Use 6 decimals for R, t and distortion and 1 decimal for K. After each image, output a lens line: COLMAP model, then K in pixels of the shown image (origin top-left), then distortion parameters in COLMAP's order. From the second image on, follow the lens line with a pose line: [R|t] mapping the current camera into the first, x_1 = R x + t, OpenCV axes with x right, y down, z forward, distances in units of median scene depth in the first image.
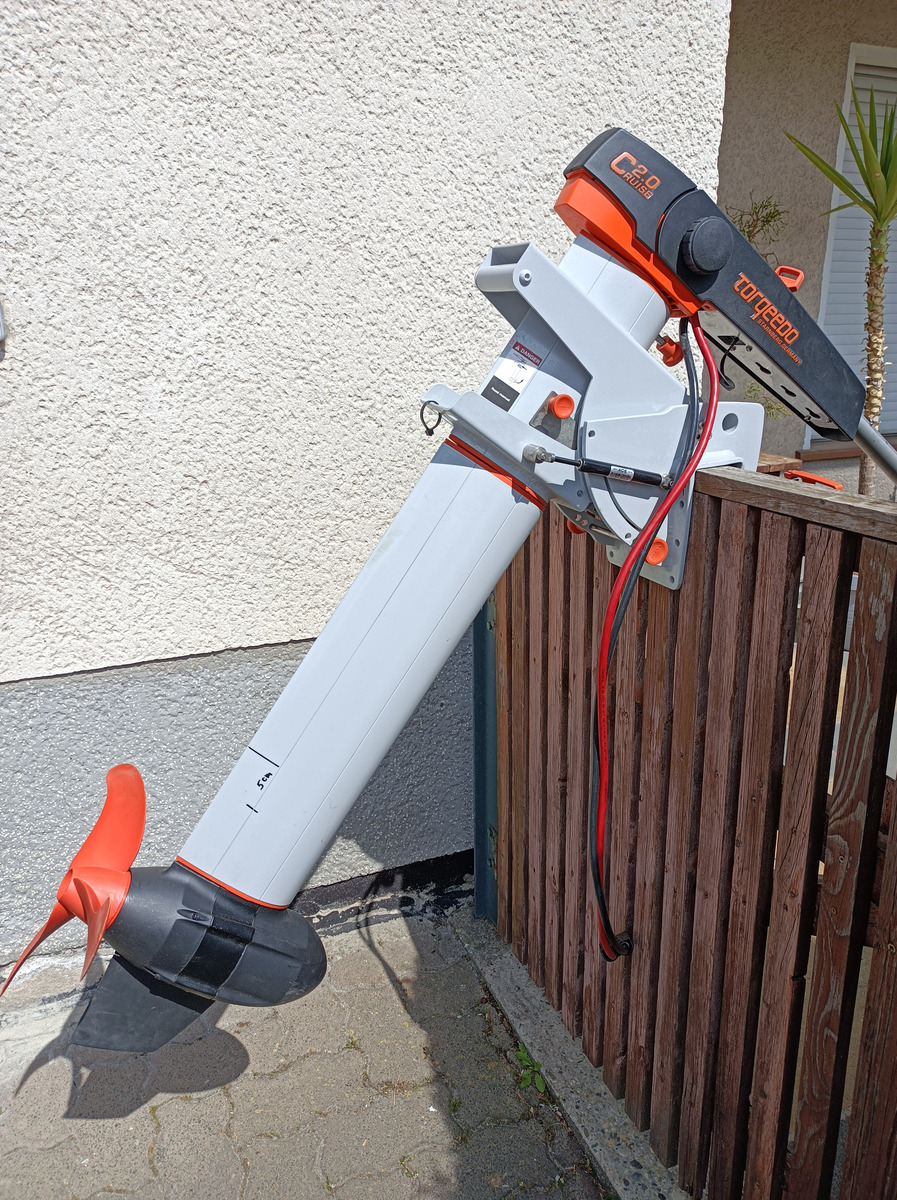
lens RADIAL K [[807.9, 0, 450.3], [0, 807.9, 580.9], [0, 0, 1]] dist [-0.002878, -0.000052]
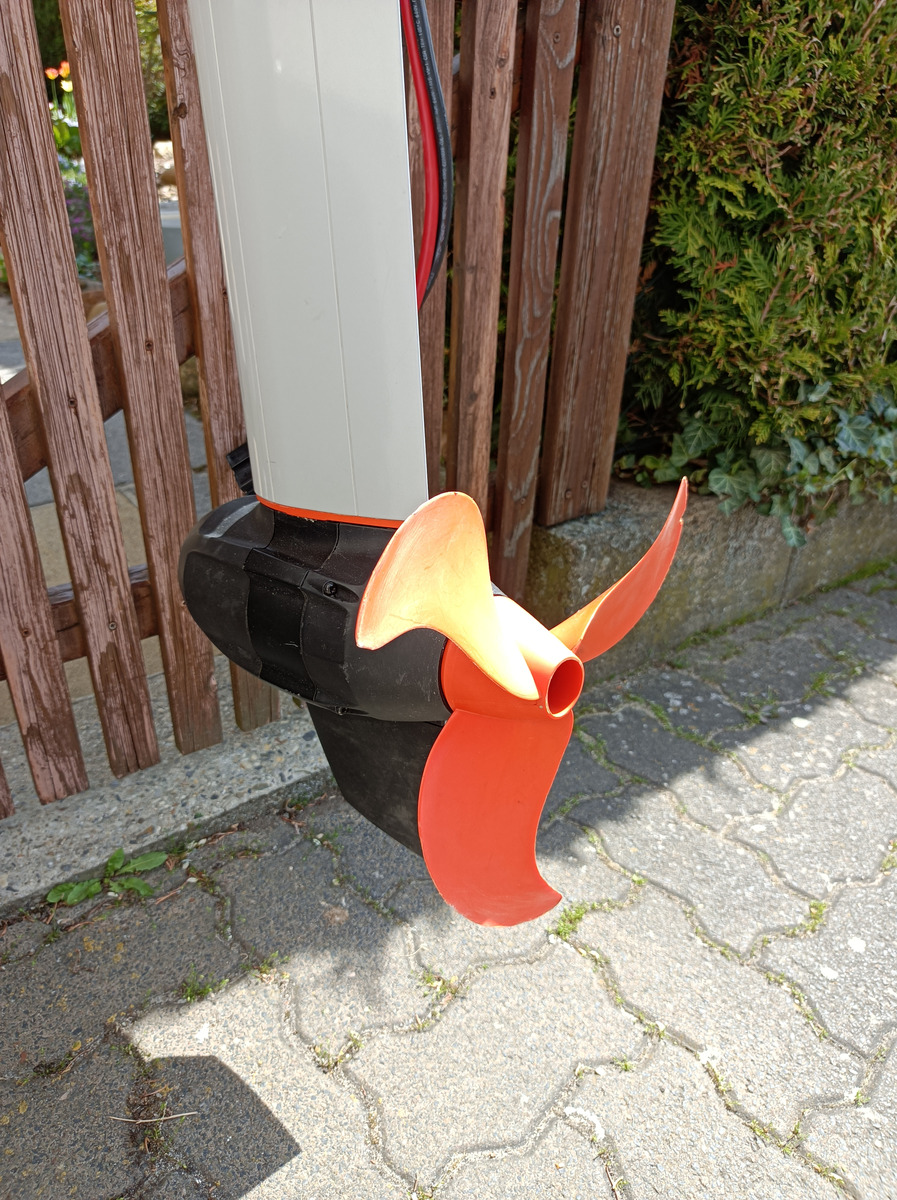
lens RADIAL K [[897.4, 0, 448.5], [0, 897.4, 600.0], [0, 0, 1]] dist [-0.006706, 0.026834]
pose [[-0.244607, -0.488718, 0.837450, -0.373494], [0.216102, 0.814486, 0.538436, 0.227532], [-0.945234, 0.312679, -0.093616, 0.883467]]
